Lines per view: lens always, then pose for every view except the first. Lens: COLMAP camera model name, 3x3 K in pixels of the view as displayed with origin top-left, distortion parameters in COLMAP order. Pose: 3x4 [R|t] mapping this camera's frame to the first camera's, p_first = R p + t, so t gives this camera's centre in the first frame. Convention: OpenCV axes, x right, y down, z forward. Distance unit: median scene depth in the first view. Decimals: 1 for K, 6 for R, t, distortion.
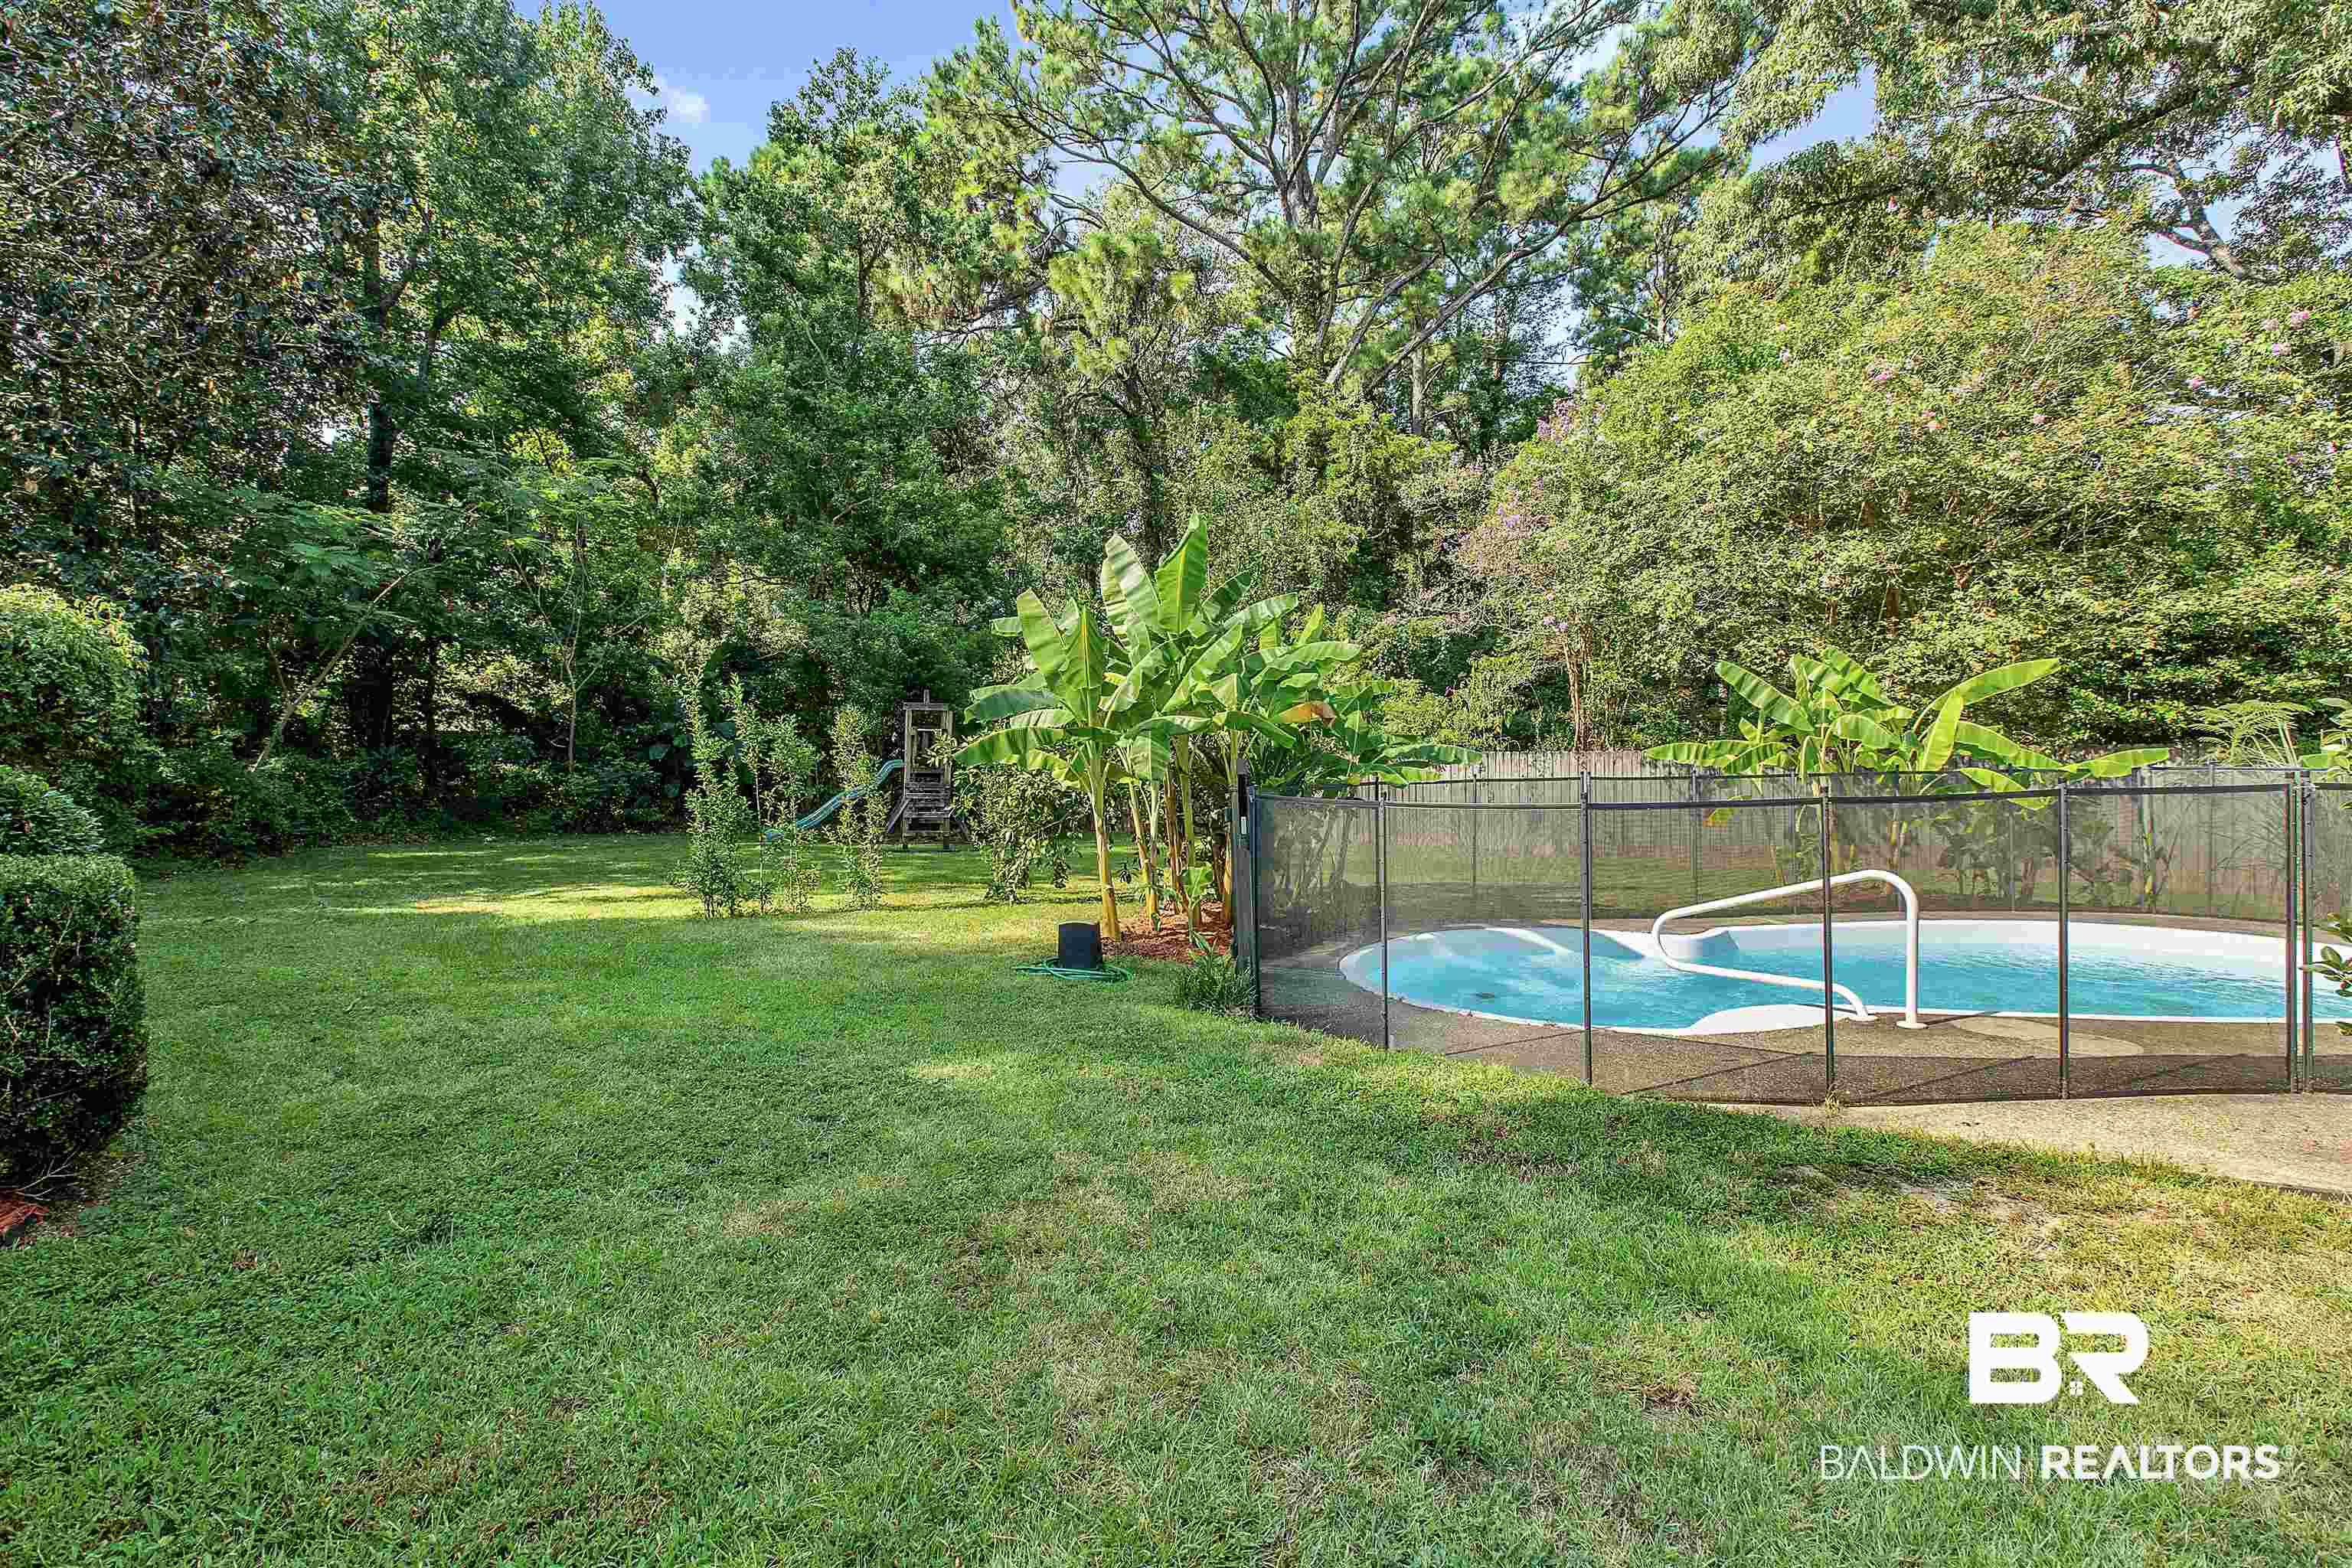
lens RADIAL K [[1064.3, 0, 1163.4], [0, 1064.3, 745.0], [0, 0, 1]] dist [0.002373, 0.000097]
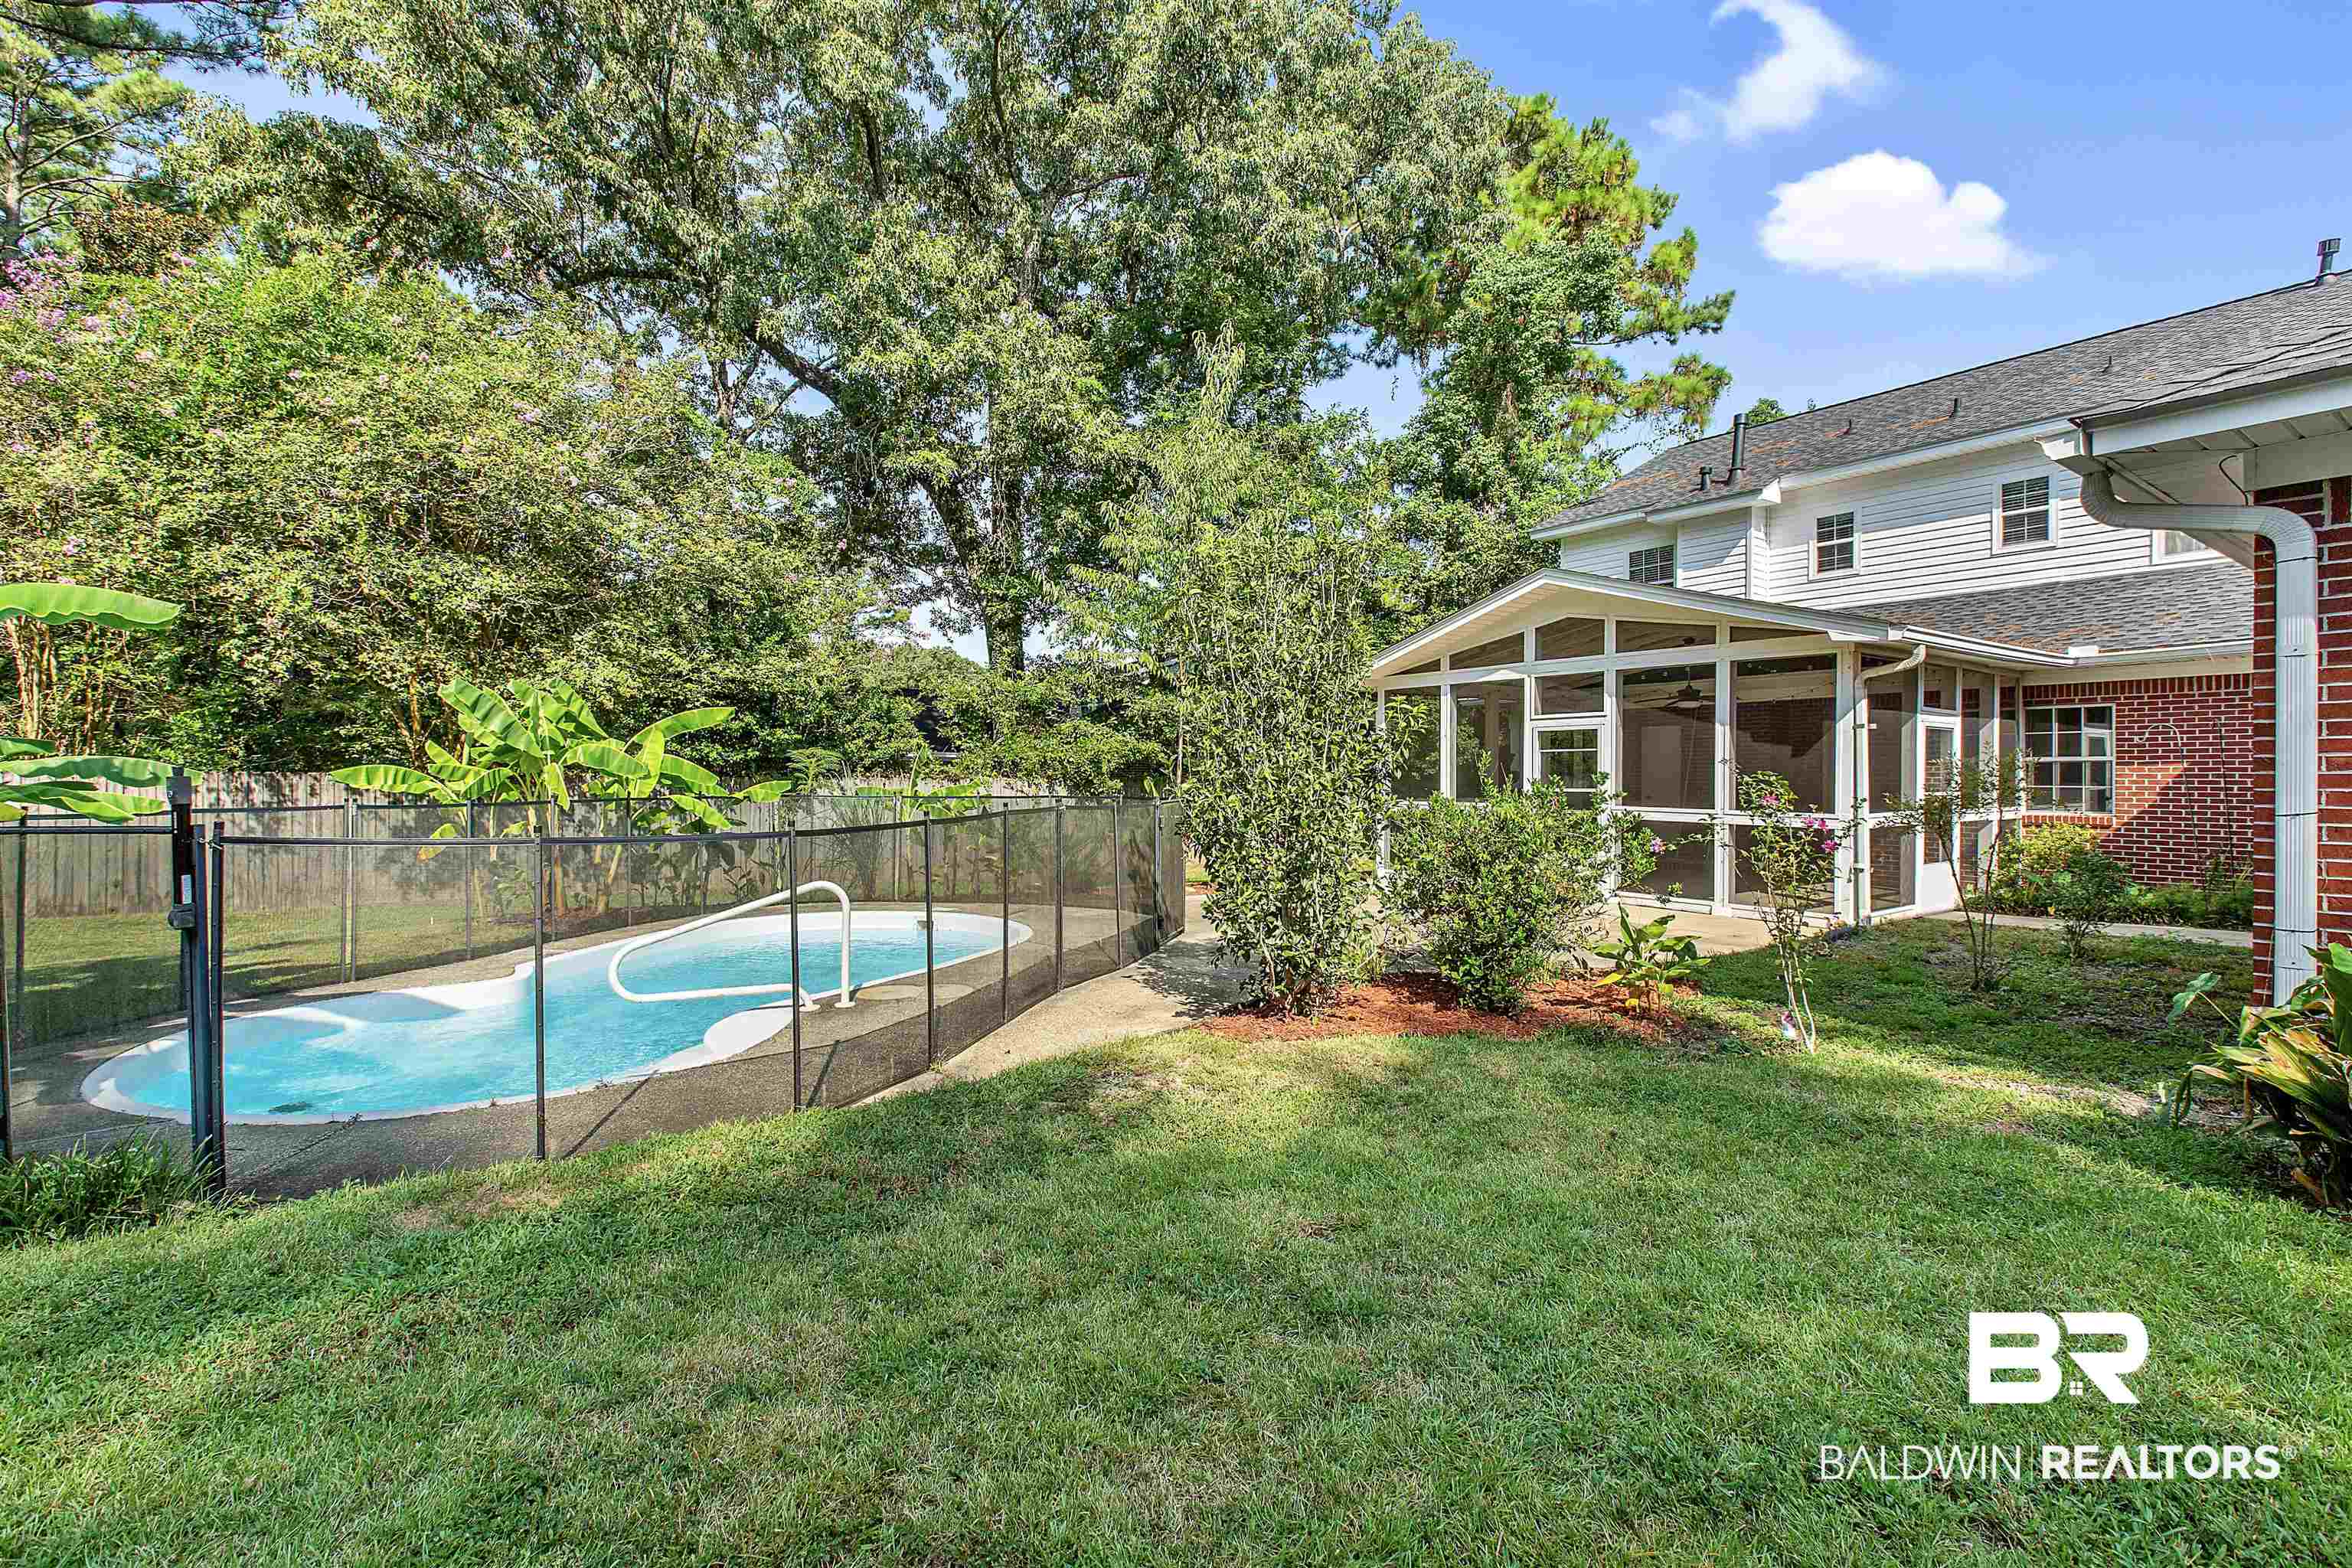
lens RADIAL K [[1064.3, 0, 1163.4], [0, 1064.3, 745.0], [0, 0, 1]] dist [0.002373, 0.000097]
pose [[0.232146, 0.054125, 0.971174, -0.161252], [-0.022409, 0.998483, -0.050290, 0.008956], [-0.972423, -0.010088, 0.233007, 0.150293]]
